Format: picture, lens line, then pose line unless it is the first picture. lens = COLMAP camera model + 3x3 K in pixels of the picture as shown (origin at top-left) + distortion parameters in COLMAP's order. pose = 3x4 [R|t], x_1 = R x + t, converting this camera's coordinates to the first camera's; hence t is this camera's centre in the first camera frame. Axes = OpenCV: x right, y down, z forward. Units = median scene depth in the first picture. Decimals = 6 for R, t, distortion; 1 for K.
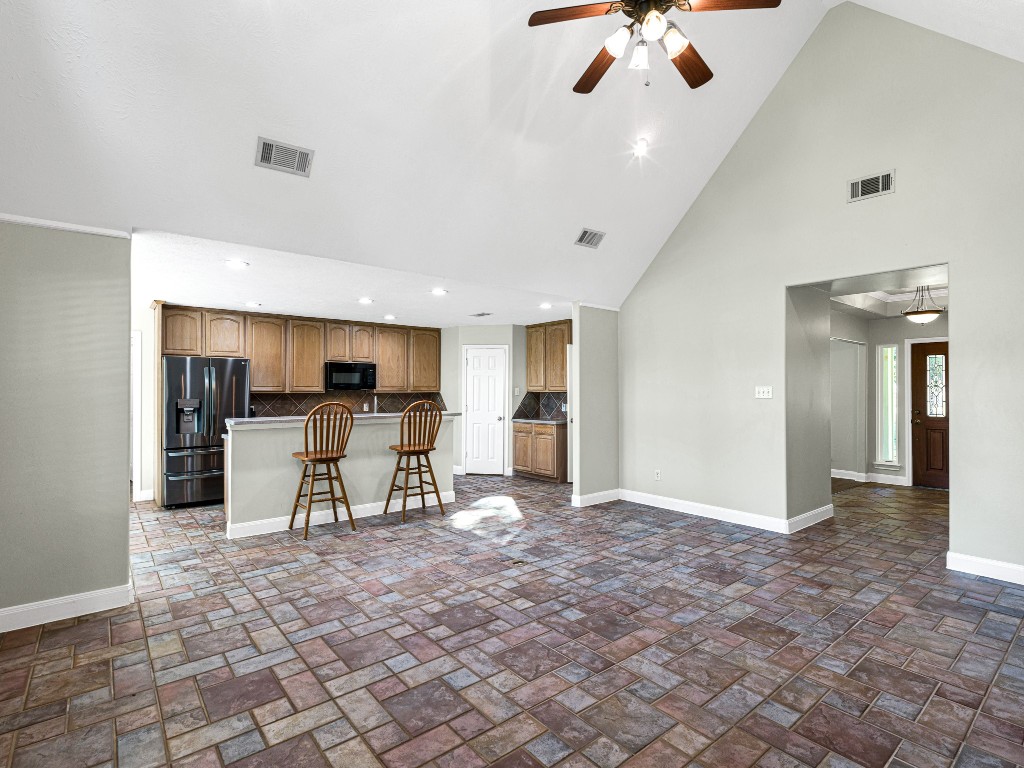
lens RADIAL K [[516.8, 0, 521.8], [0, 516.8, 386.2], [0, 0, 1]] dist [0.003748, -0.002471]
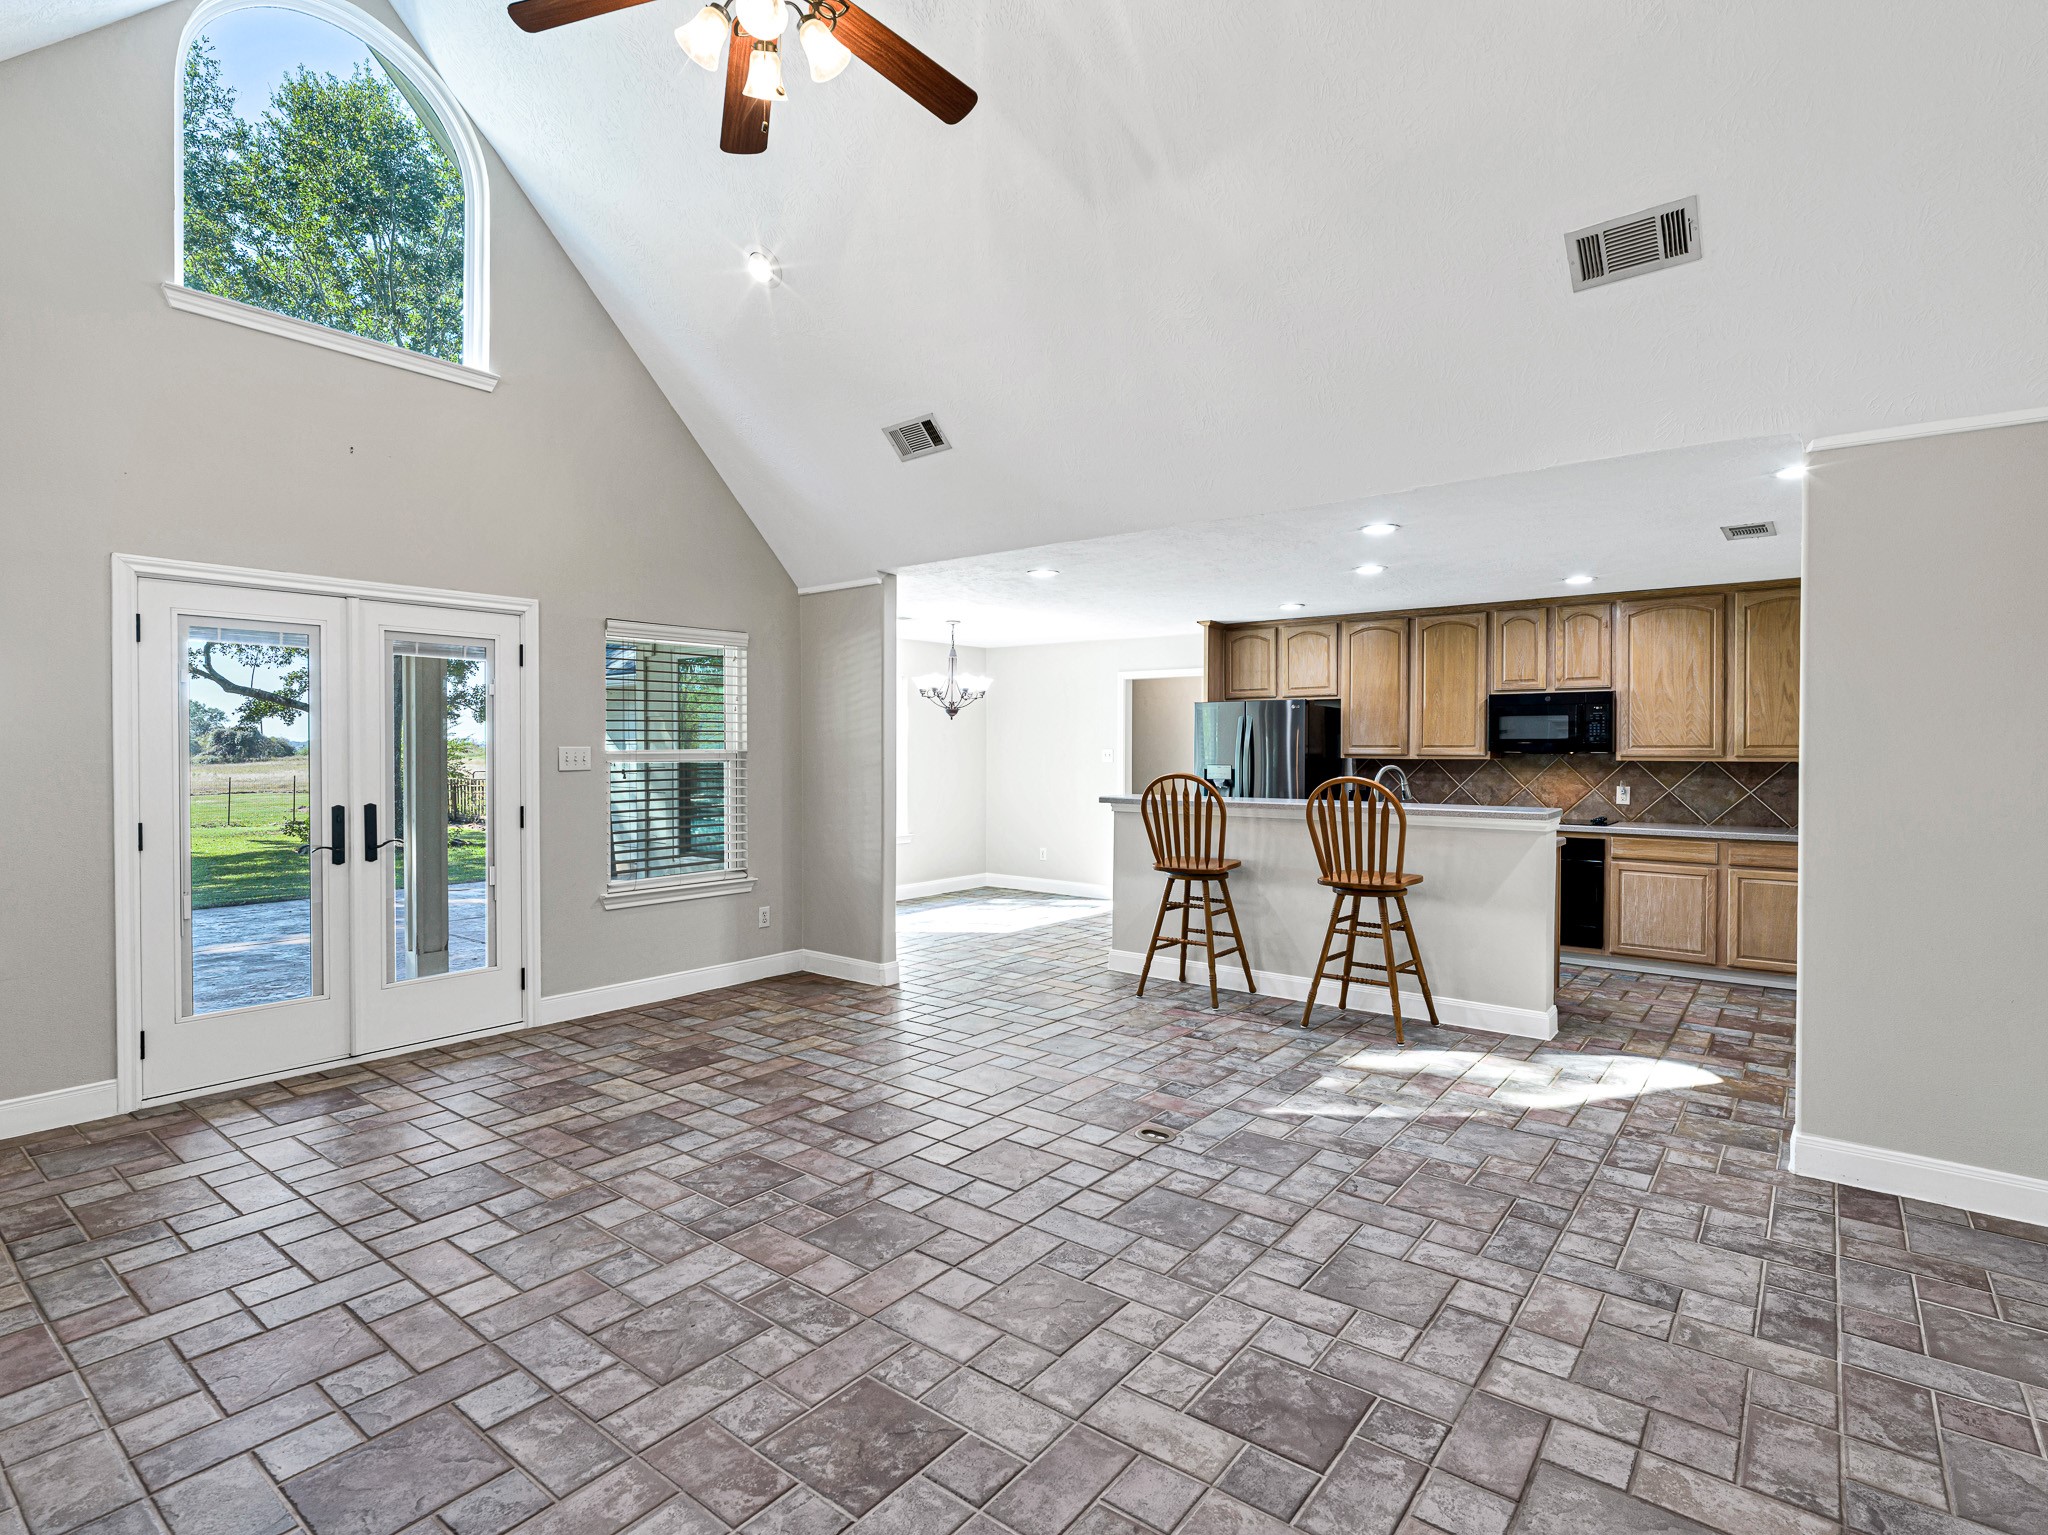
lens RADIAL K [[1033.5, 0, 1022.1], [0, 1033.5, 765.9], [0, 0, 1]] dist [0.003748, -0.002471]
pose [[0.201407, 0.016750, -0.979364, 0.747240], [0.001812, 0.999846, 0.017473, 0.002539], [0.979506, -0.005294, 0.201345, 0.617375]]
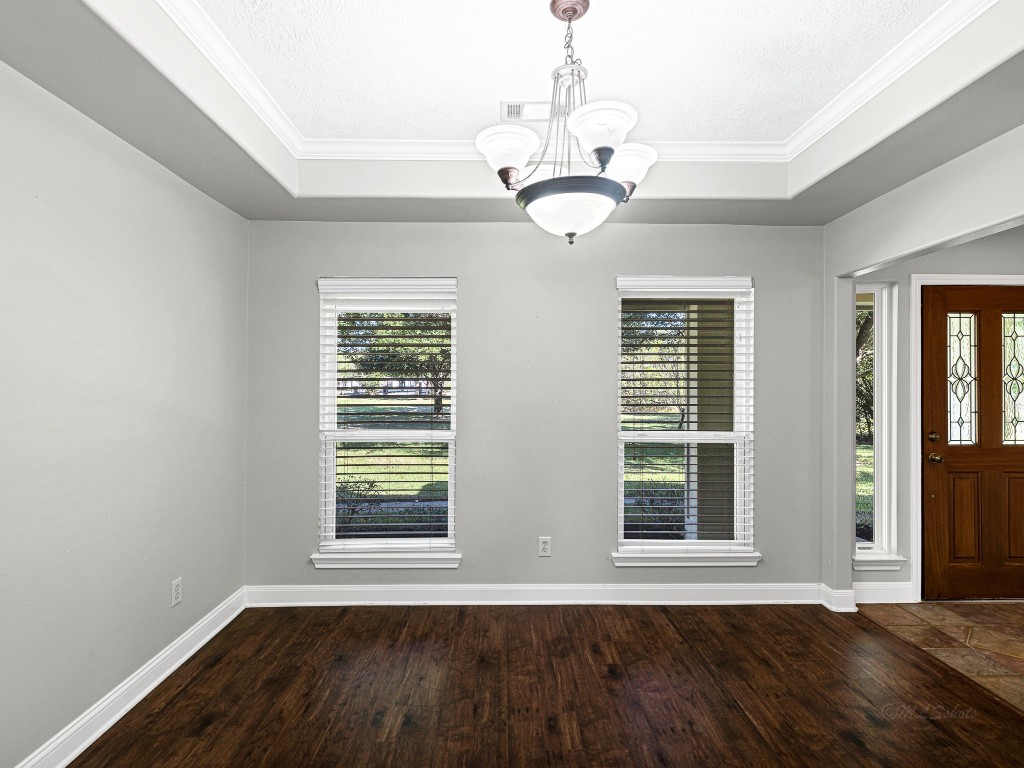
lens RADIAL K [[516.8, 0, 512.2], [0, 516.8, 388.7], [0, 0, 1]] dist [0.003748, -0.002471]
pose [[0.640745, 0.008739, 0.767704, 0.297268], [-0.003005, 0.999956, -0.008875, 0.021223], [-0.767748, 0.003380, 0.640743, 1.608550]]
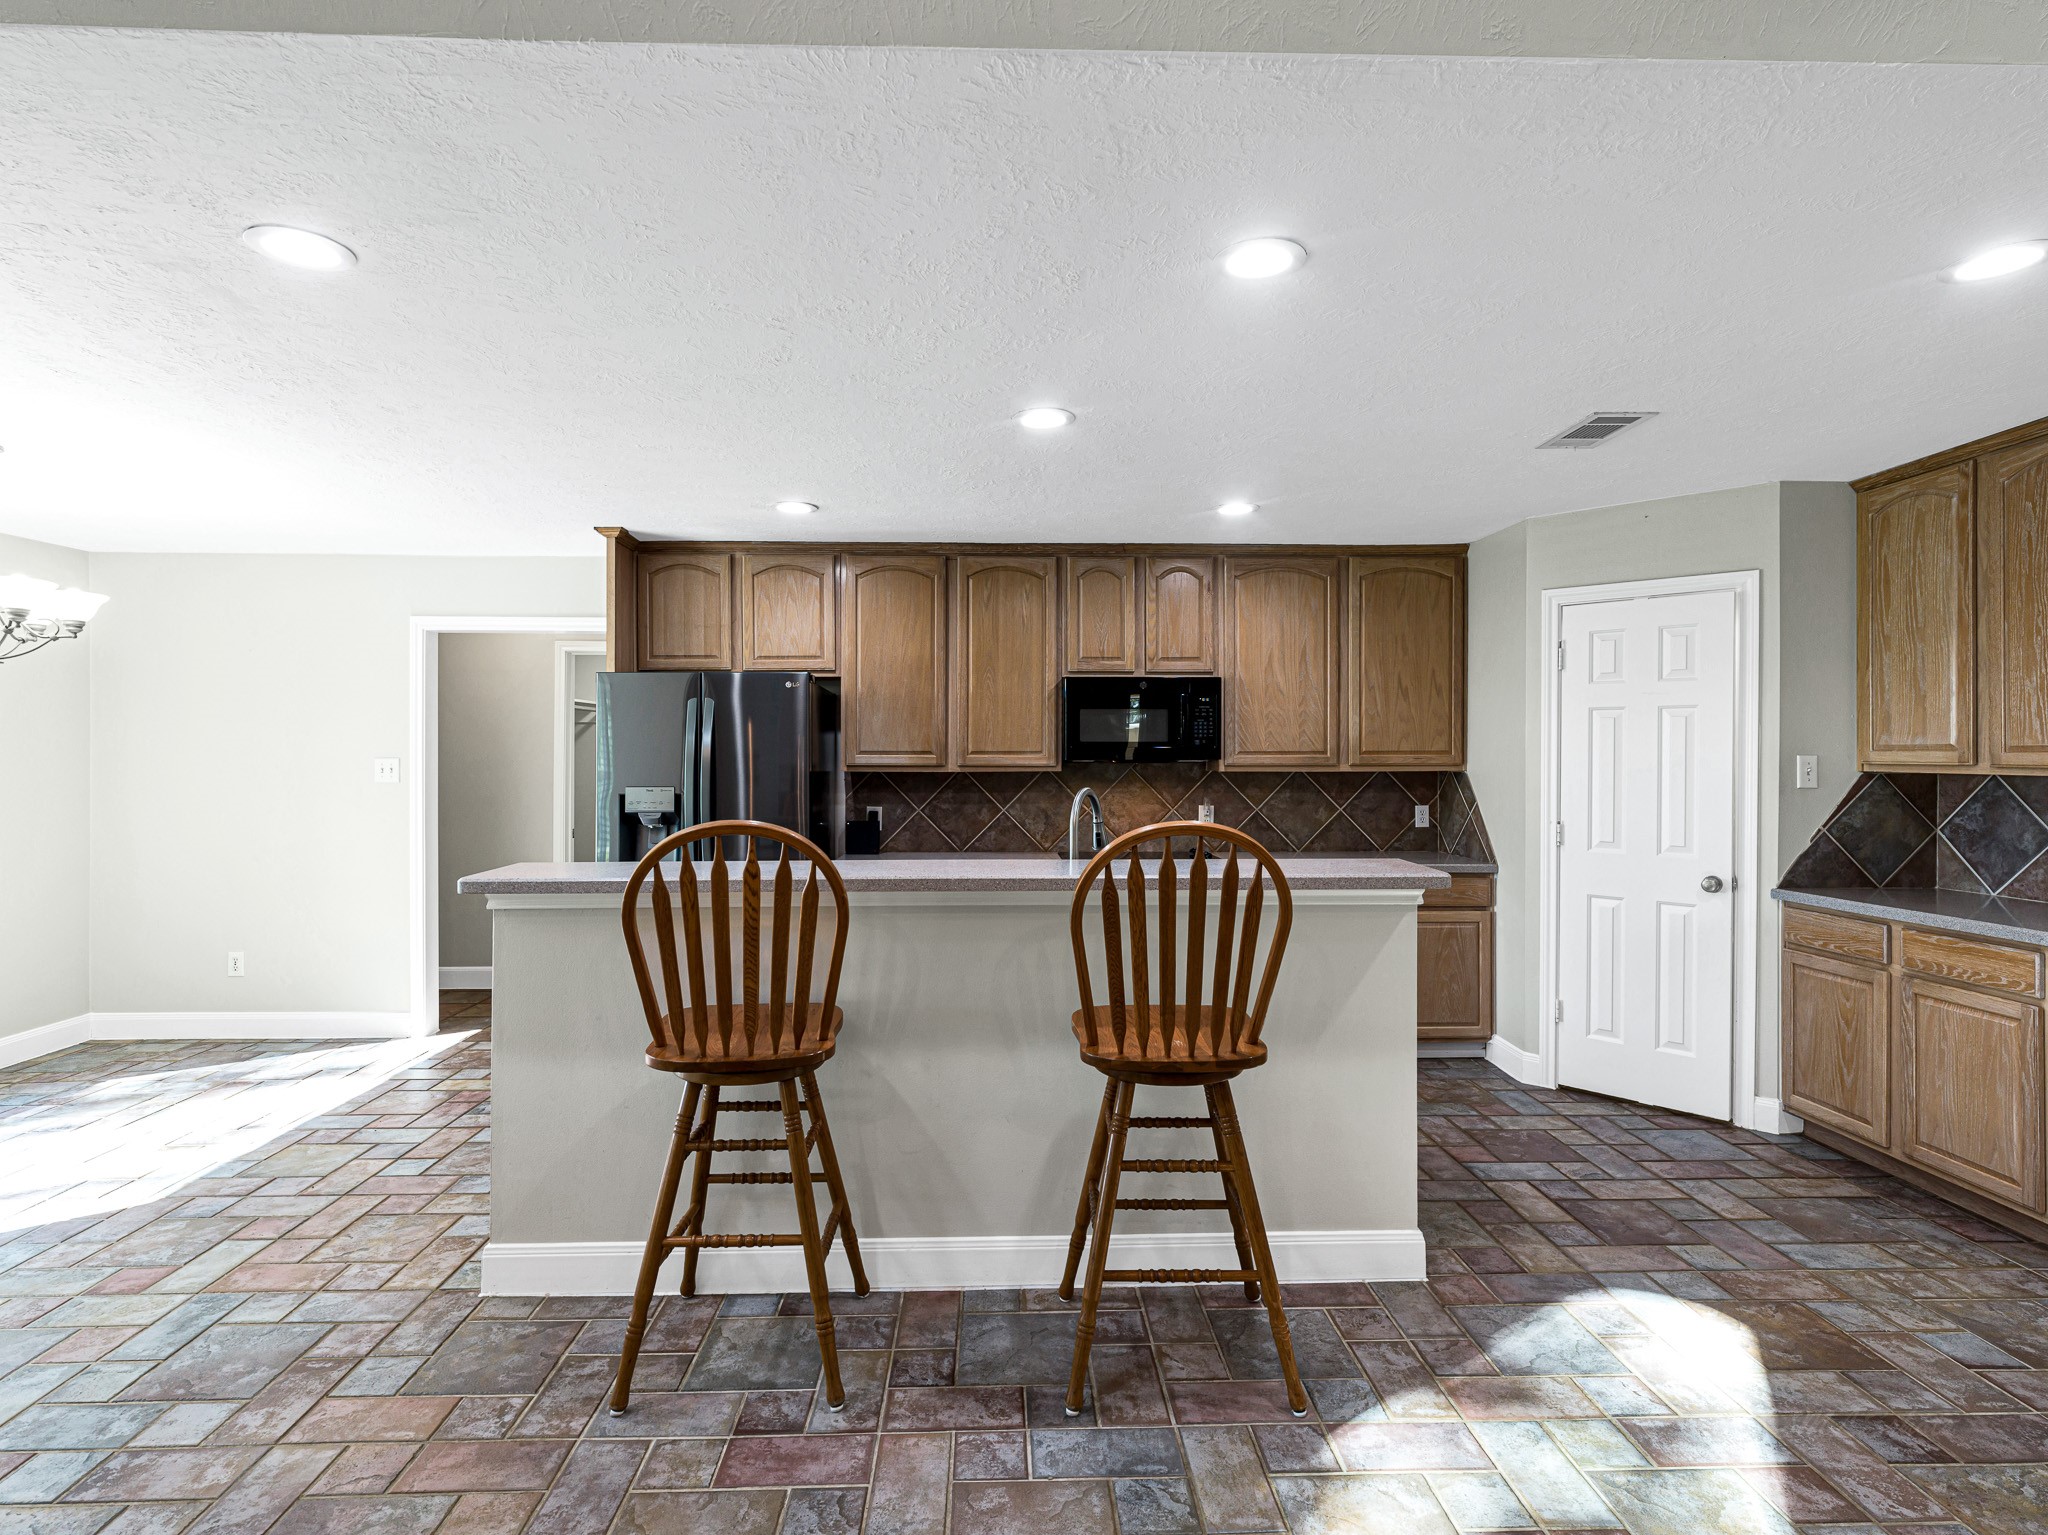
lens RADIAL K [[1033.5, 0, 1004.7], [0, 1033.5, 756.4], [0, 0, 1]] dist [0.003748, -0.002471]
pose [[0.774963, -0.000243, -0.632007, 0.010747], [0.002789, 0.999992, 0.003035, 0.002129], [0.632000, -0.004115, 0.774957, 0.749402]]
